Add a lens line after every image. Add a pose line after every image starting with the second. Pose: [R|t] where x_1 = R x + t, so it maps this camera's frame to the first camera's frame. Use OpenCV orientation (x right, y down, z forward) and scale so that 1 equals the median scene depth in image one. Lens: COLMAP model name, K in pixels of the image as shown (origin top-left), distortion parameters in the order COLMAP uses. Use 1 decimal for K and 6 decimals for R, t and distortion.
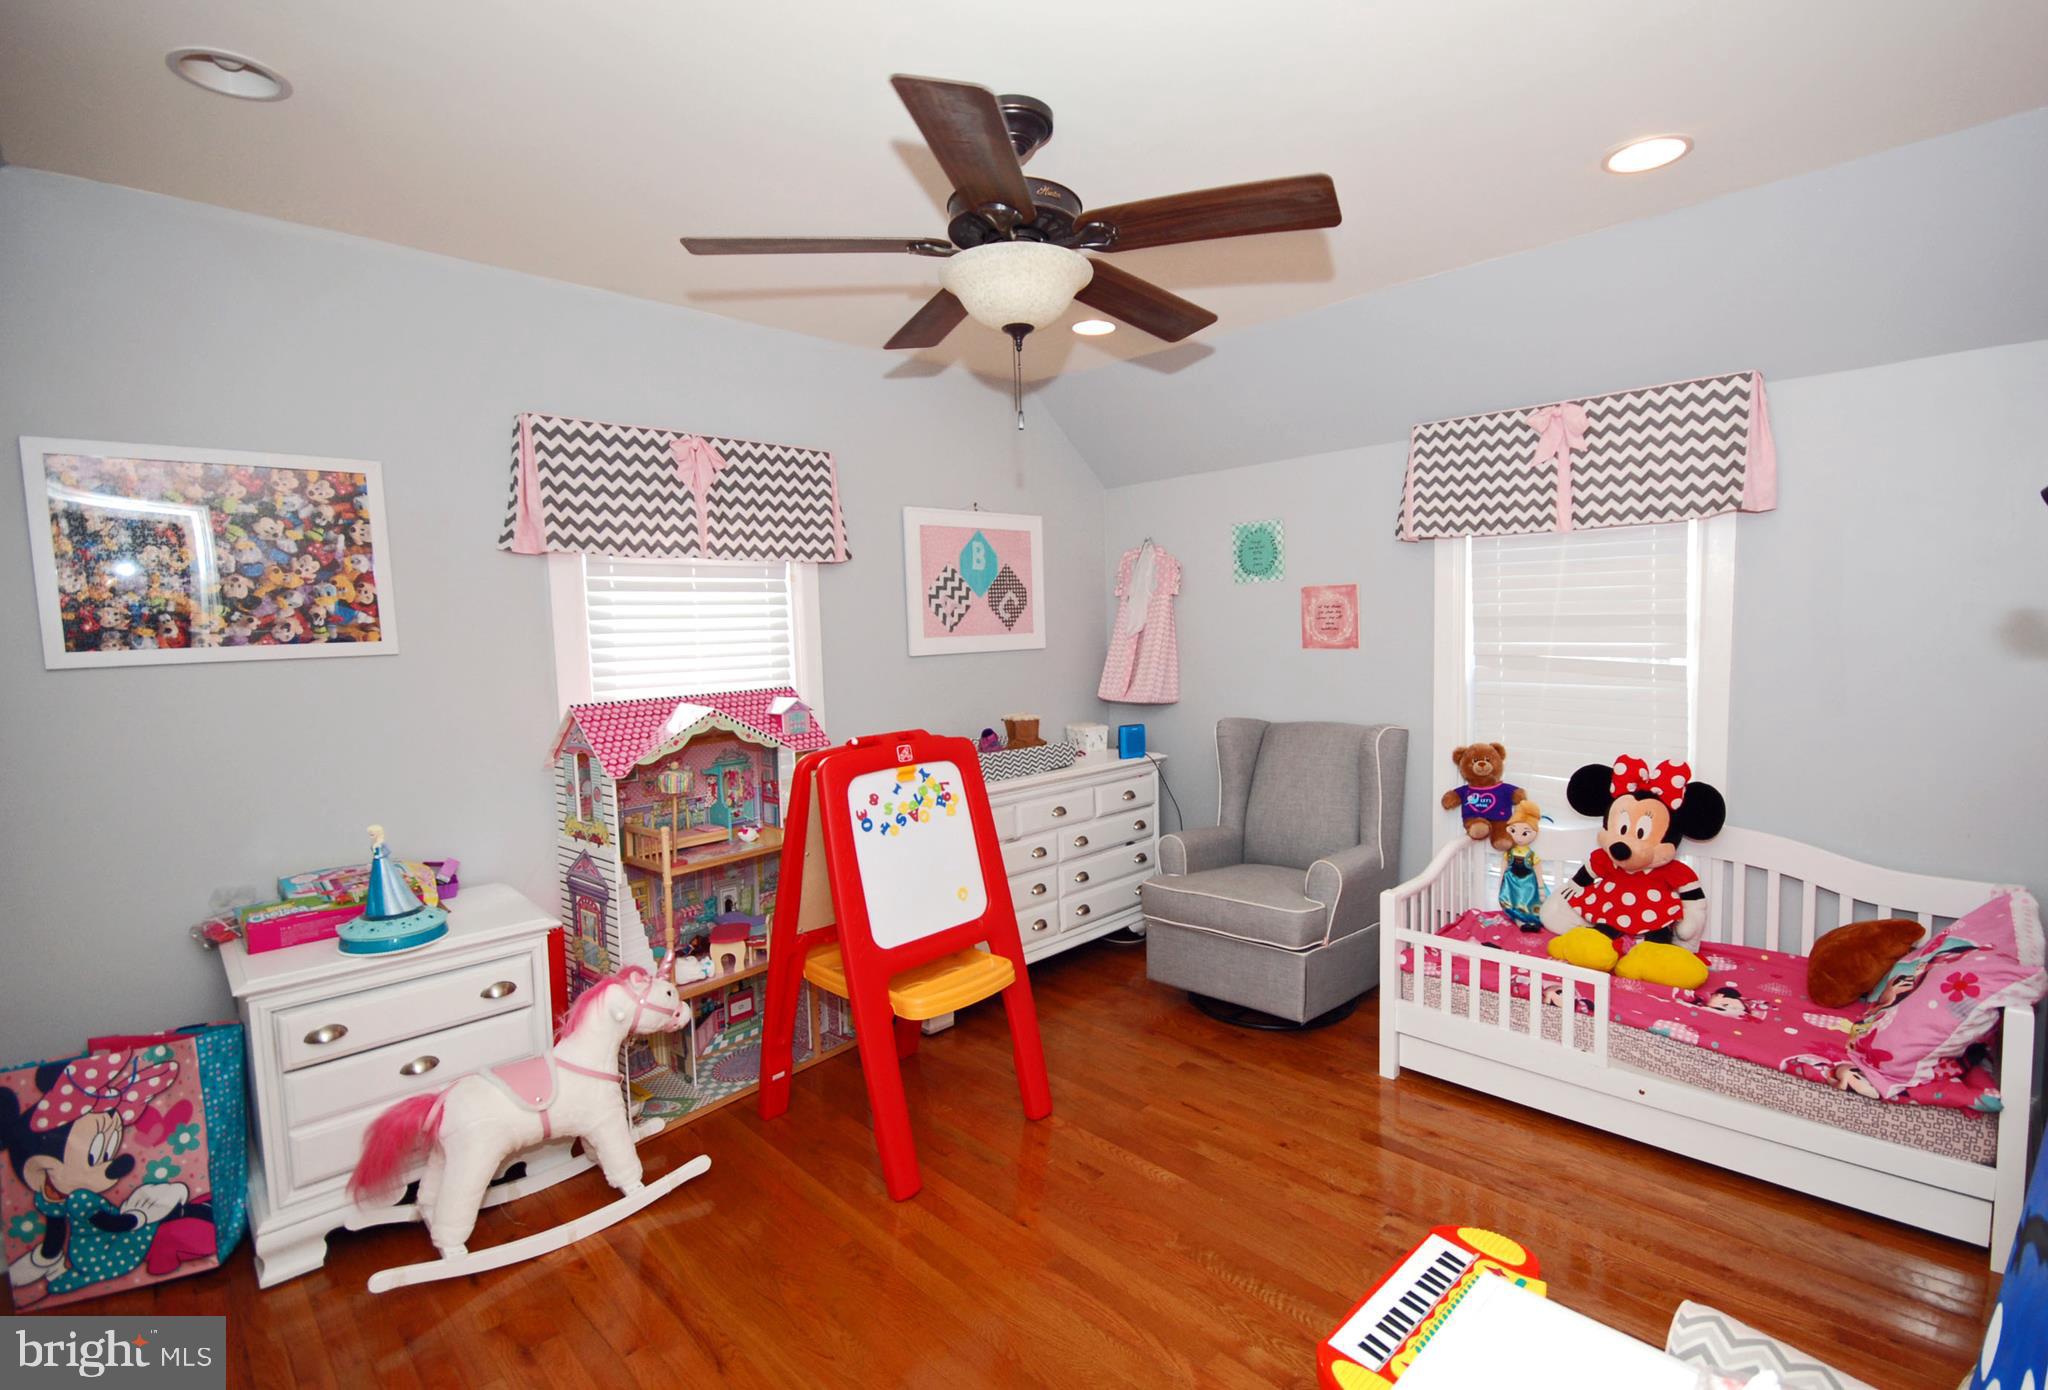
lens RADIAL K [[977.4, 0, 1024.0], [0, 977.4, 695.0], [0, 0, 1]] dist [0.002987, 0.000238]
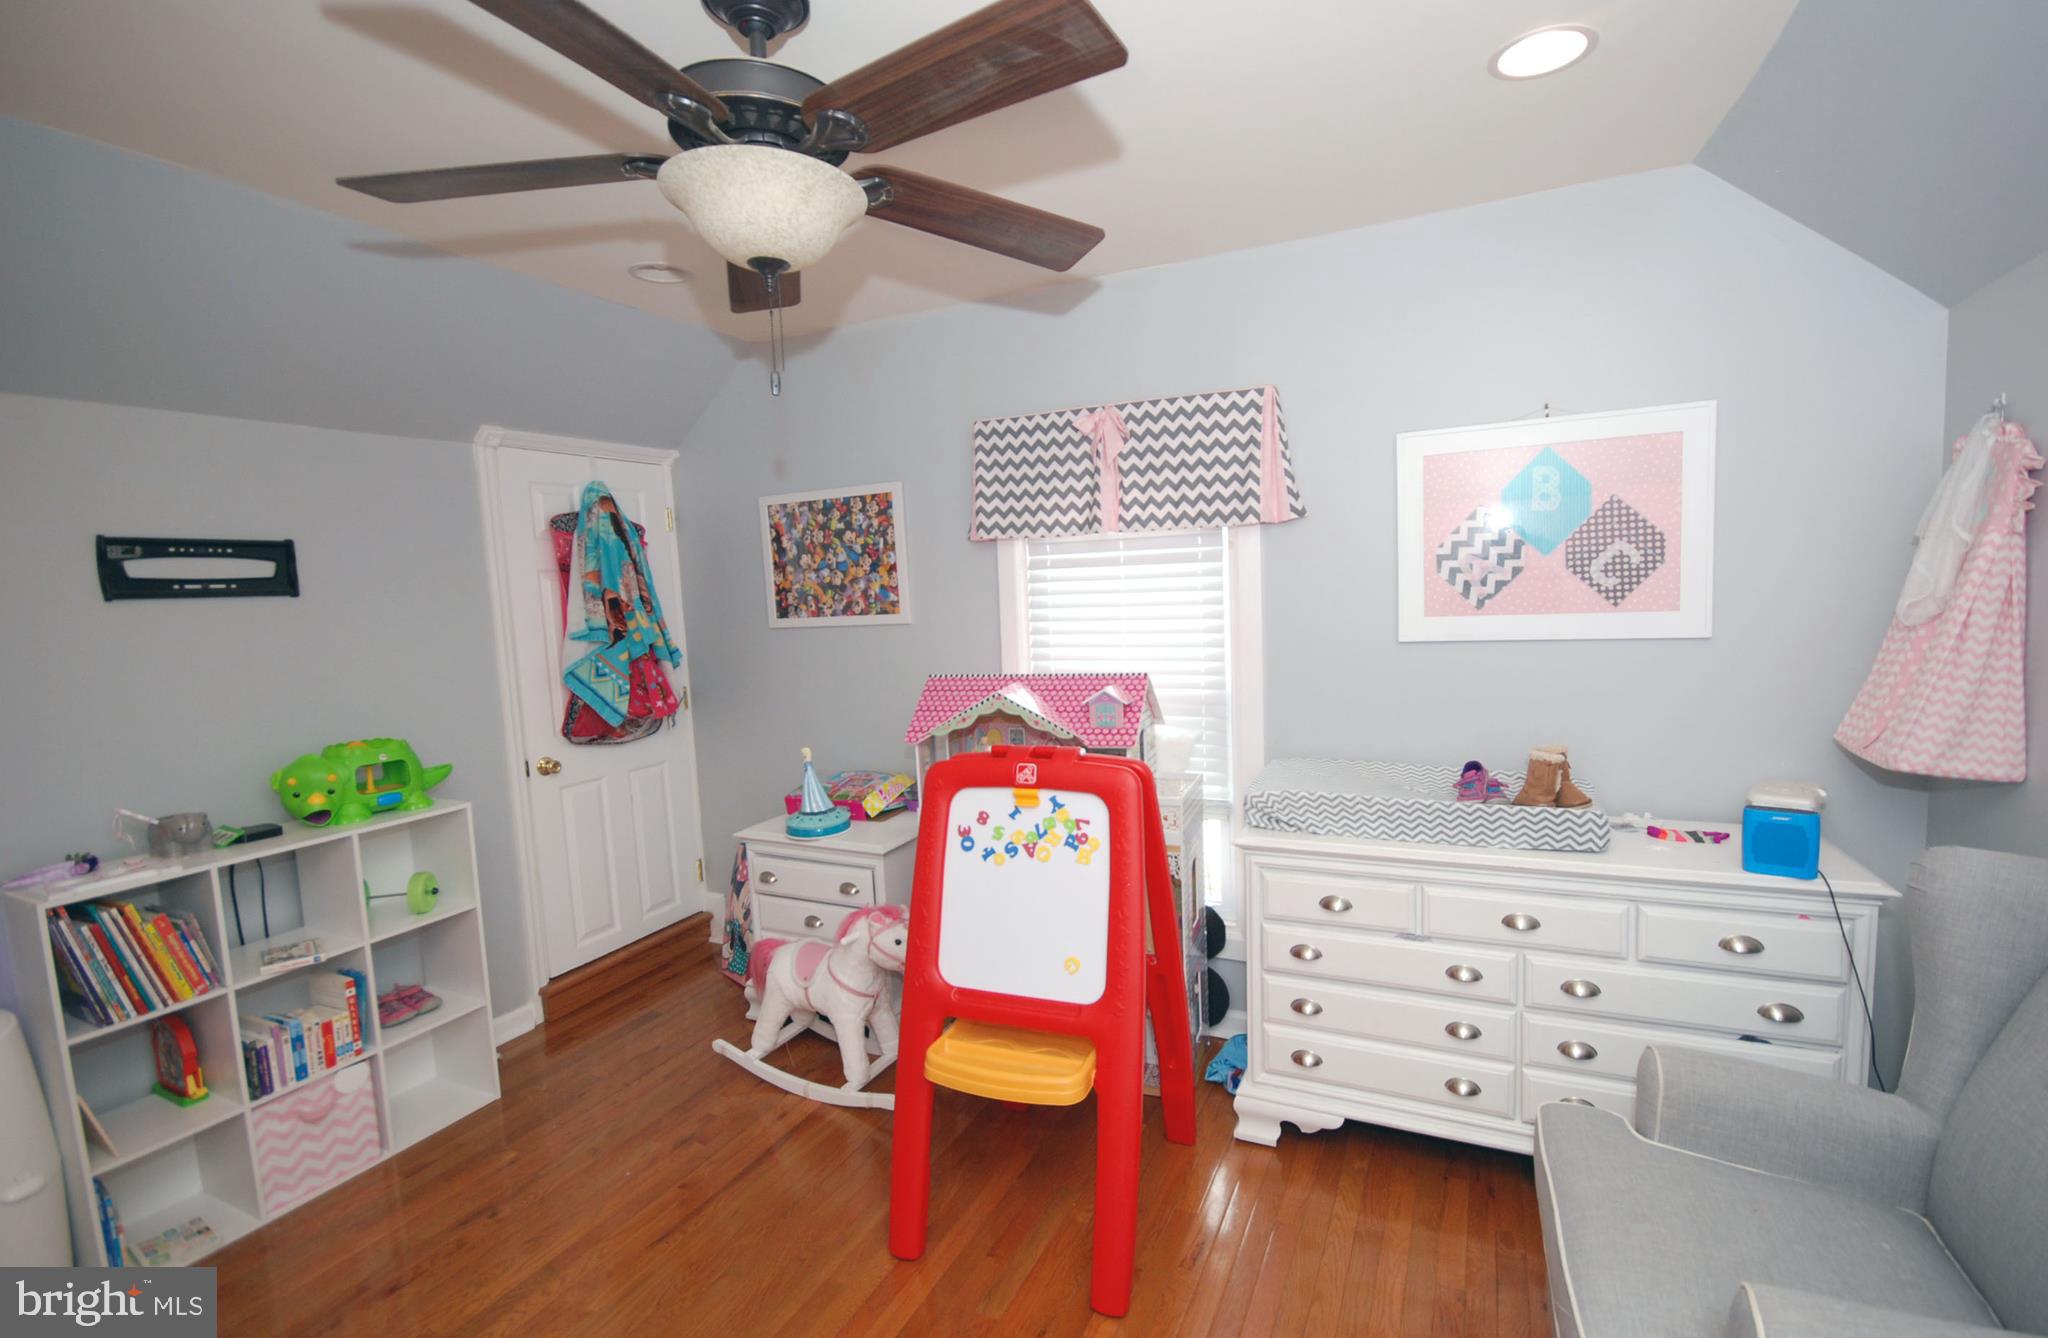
lens RADIAL K [[885.8, 0, 1024.0], [0, 885.8, 669.0], [0, 0, 1]] dist [-0.001327, -0.000283]
pose [[0.358963, 0.095338, -0.928470, 0.573185], [-0.040062, 0.995427, 0.086724, -0.094723], [0.932492, 0.006066, 0.361141, 0.729961]]
